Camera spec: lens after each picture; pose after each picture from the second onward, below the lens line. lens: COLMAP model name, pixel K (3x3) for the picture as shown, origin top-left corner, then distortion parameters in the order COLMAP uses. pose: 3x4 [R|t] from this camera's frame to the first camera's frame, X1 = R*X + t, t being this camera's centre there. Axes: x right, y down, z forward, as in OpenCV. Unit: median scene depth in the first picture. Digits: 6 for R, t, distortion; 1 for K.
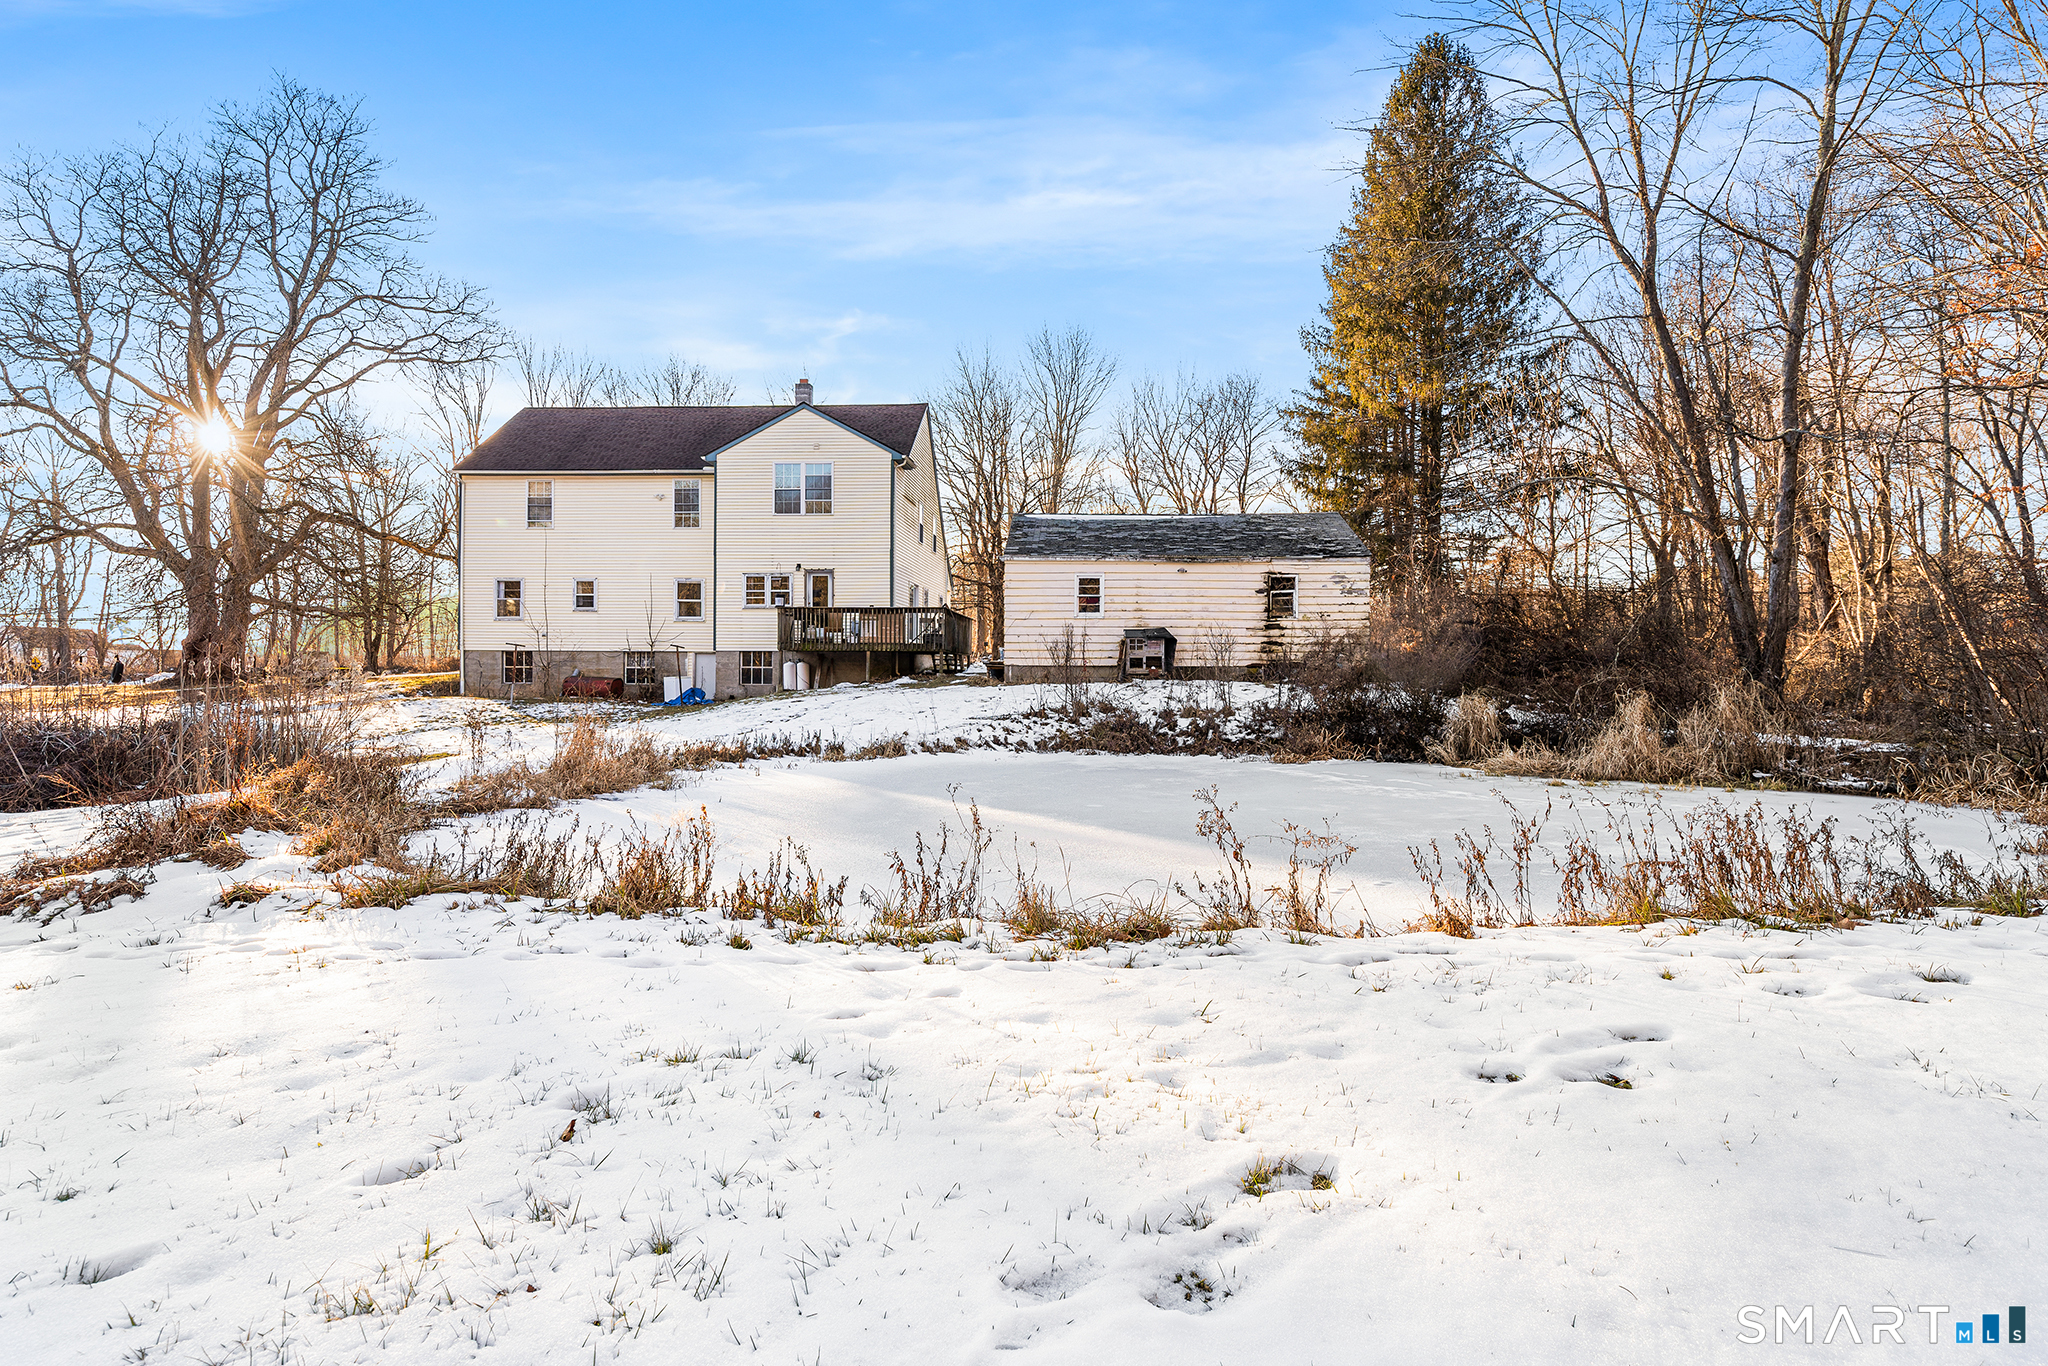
lens RADIAL K [[1112.0, 0, 1028.7], [0, 1112.0, 687.2], [0, 0, 1]] dist [0.002580, -0.000199]
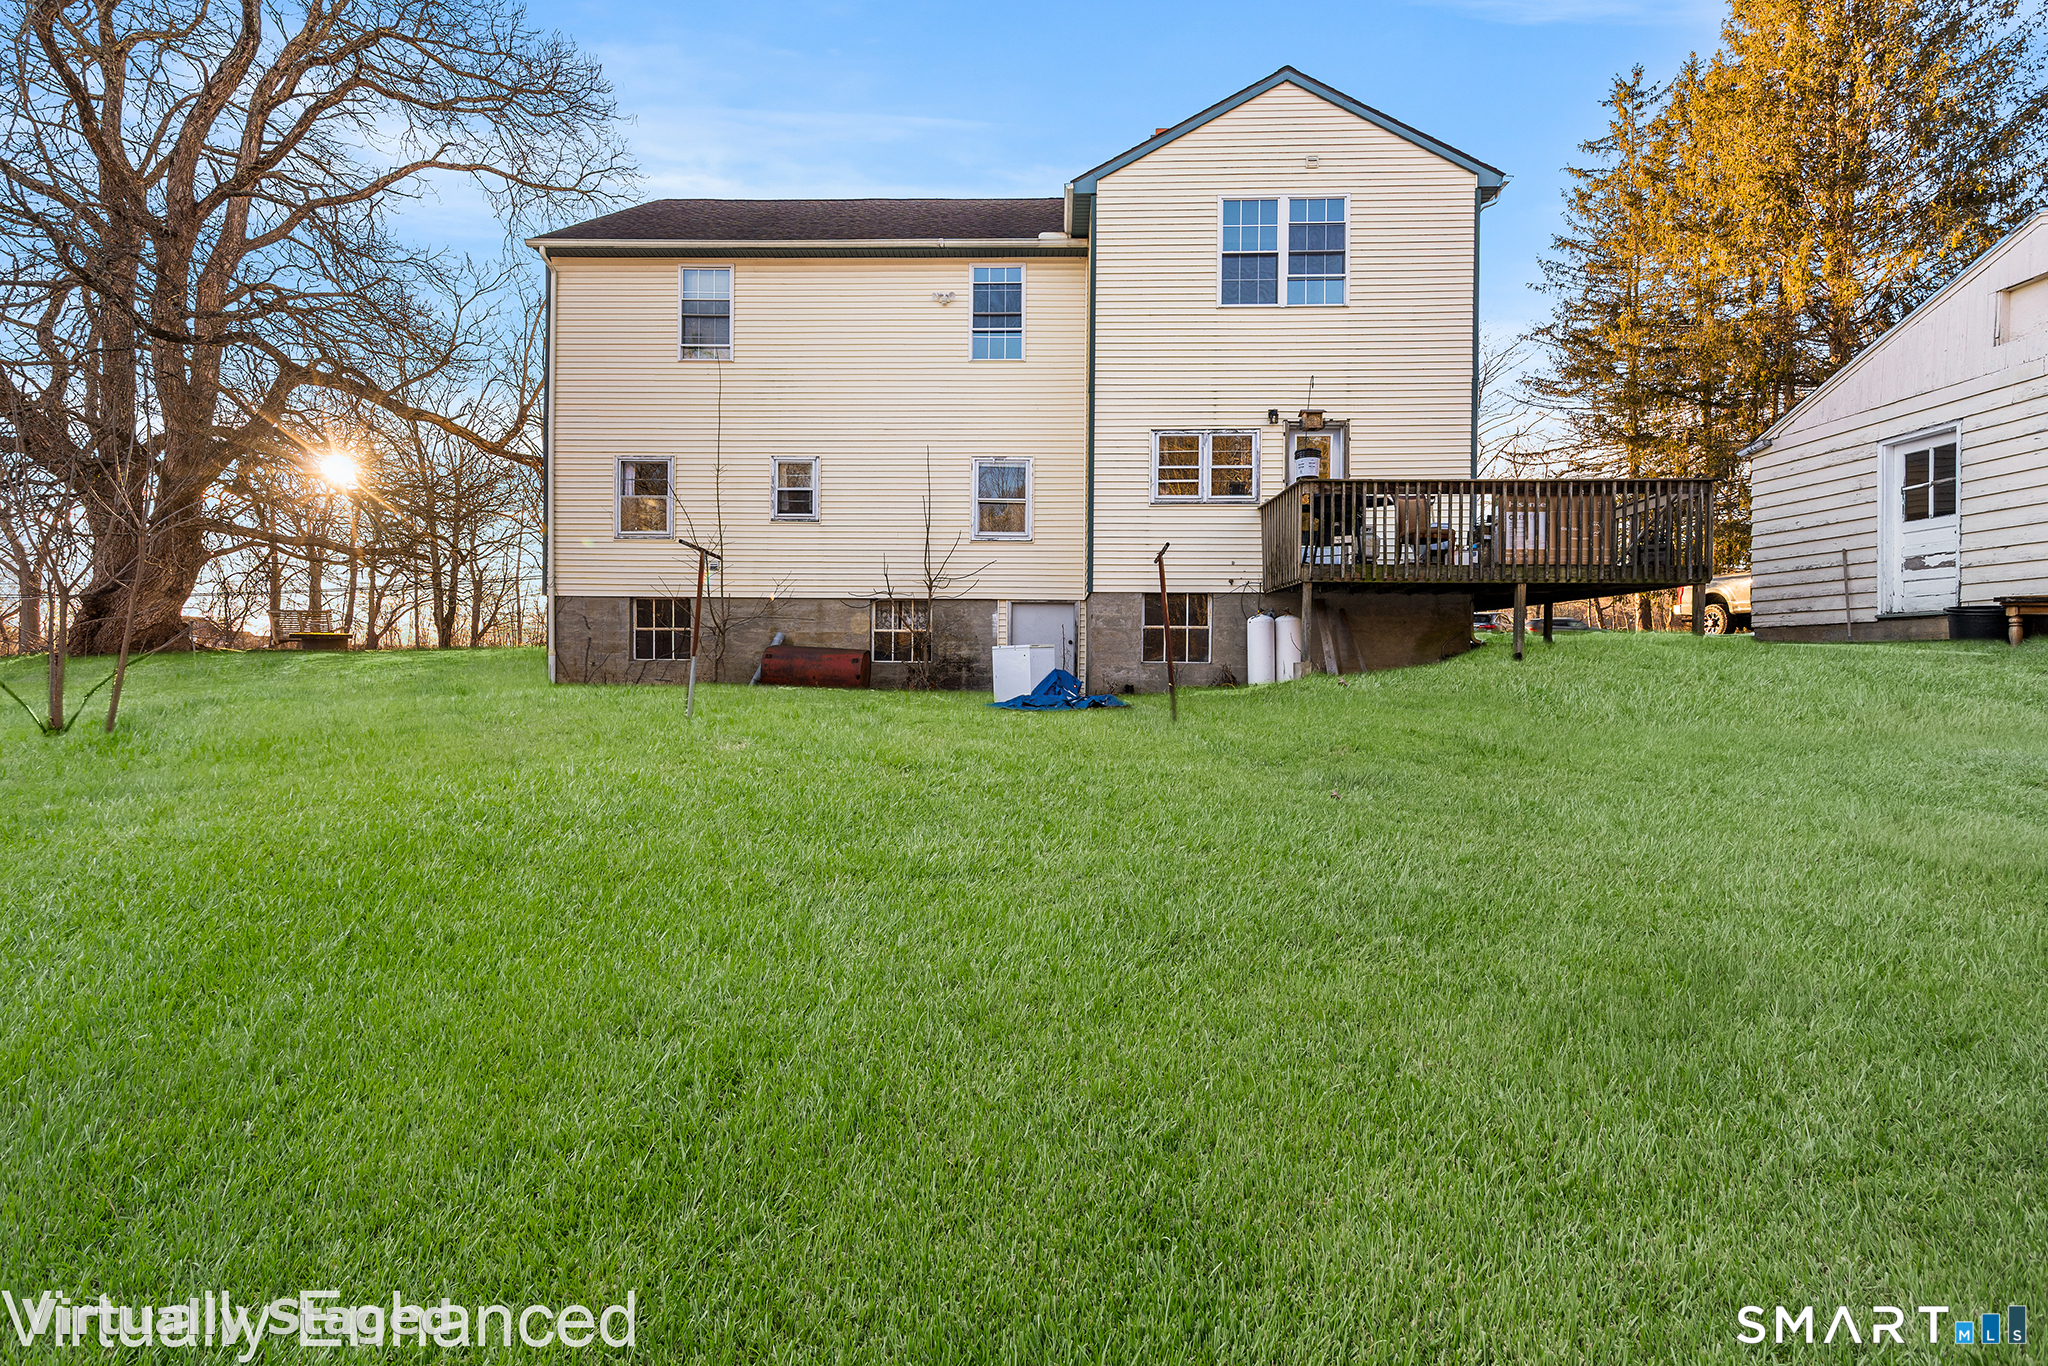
lens RADIAL K [[825.6, 0, 1023.8], [0, 825.6, 681.8], [0, 0, 1]] dist [0.001508, -0.000007]
pose [[0.999164, 0.002803, 0.040785, -0.309111], [-0.003026, 0.999981, 0.005399, 0.003892], [-0.040769, -0.005518, 0.999153, 0.614558]]
